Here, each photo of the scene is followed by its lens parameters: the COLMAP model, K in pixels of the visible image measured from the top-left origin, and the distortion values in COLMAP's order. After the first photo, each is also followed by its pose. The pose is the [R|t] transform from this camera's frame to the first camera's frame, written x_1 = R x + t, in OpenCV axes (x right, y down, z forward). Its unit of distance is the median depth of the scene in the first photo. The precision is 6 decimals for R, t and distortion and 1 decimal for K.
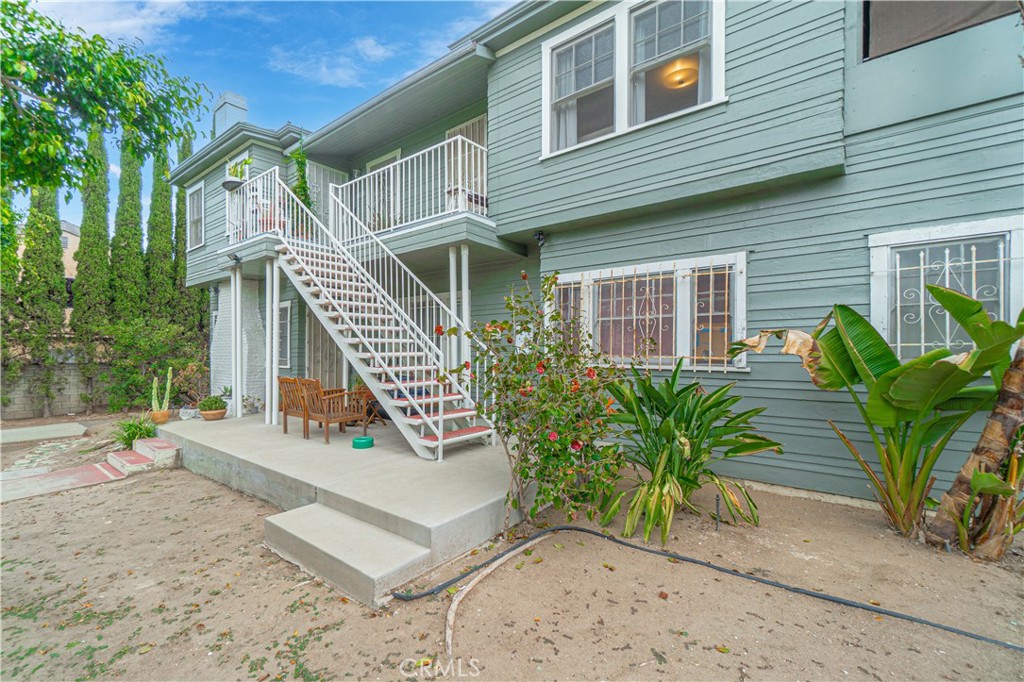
lens RADIAL K [[454.3, 0, 516.0], [0, 454.3, 347.3], [0, 0, 1]] dist [-0.001148, -0.000358]
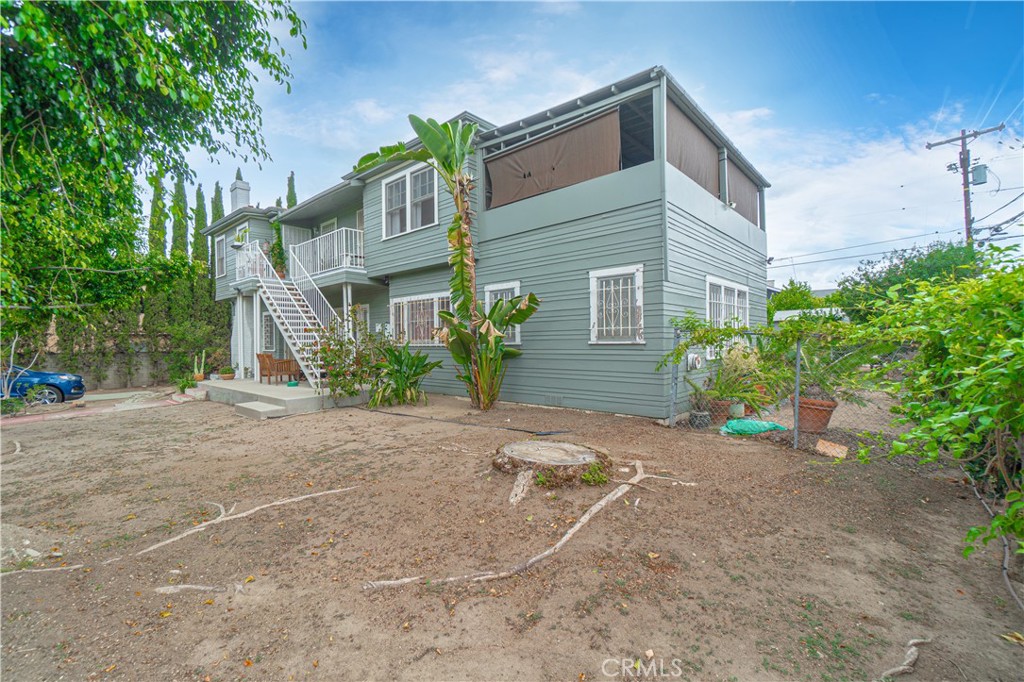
lens RADIAL K [[443.0, 0, 512.0], [0, 443.0, 341.0], [0, 0, 1]] dist [-0.001173, 0.000444]
pose [[0.998124, -0.010565, -0.060311, 0.600049], [0.010786, 0.999936, 0.003340, 0.015741], [0.060272, -0.003985, 0.998174, -0.722541]]
